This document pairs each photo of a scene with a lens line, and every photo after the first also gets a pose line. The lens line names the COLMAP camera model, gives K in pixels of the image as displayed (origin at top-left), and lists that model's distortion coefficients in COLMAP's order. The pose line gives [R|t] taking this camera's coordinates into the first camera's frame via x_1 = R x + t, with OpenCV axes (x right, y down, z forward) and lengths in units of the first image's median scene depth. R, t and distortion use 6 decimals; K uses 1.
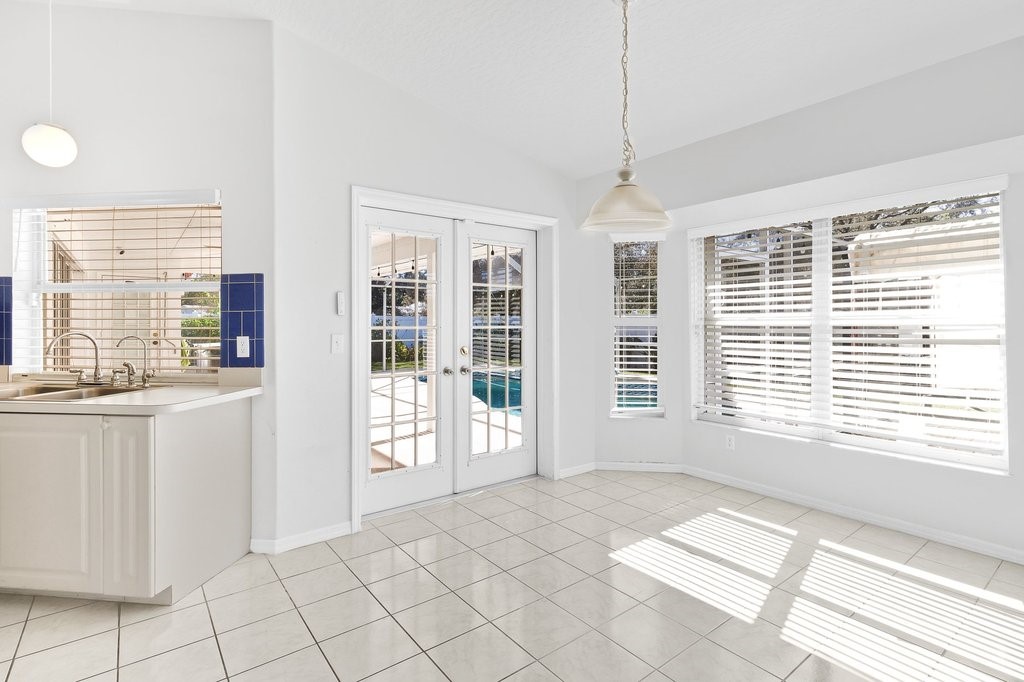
lens RADIAL K [[504.5, 0, 515.2], [0, 504.5, 326.2], [0, 0, 1]] dist [0.004091, 0.000427]
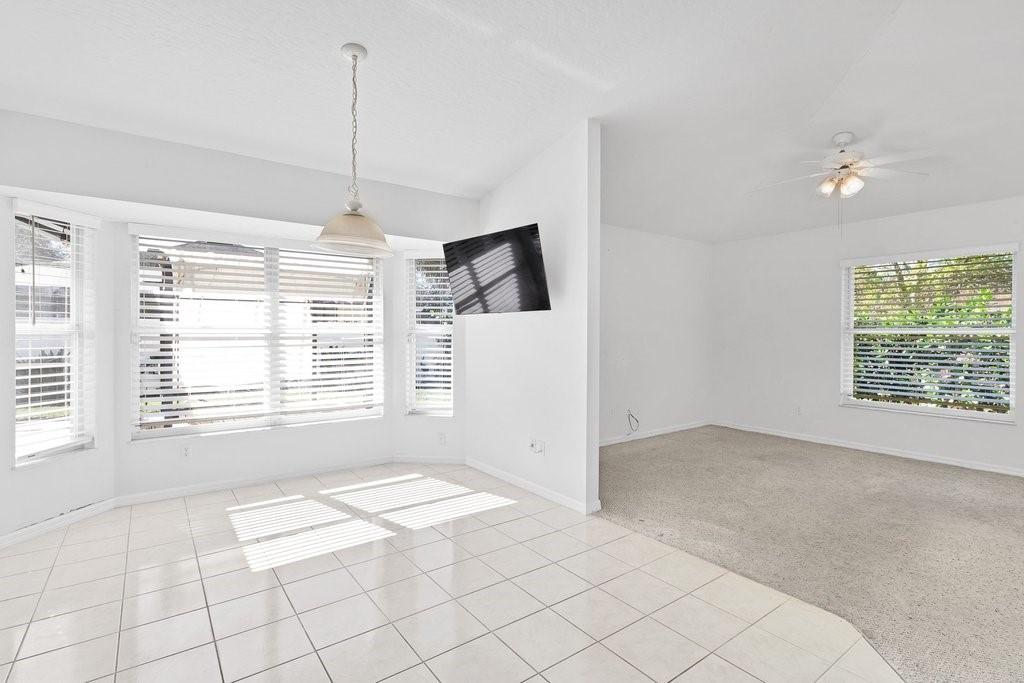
lens RADIAL K [[483.0, 0, 523.1], [0, 483.0, 338.9], [0, 0, 1]] dist [0.003053, 0.000375]
pose [[0.005288, -0.010037, 0.999936, -0.687239], [-0.001113, 0.999949, 0.010043, 0.000082], [-0.999985, -0.001166, 0.005276, 0.453888]]
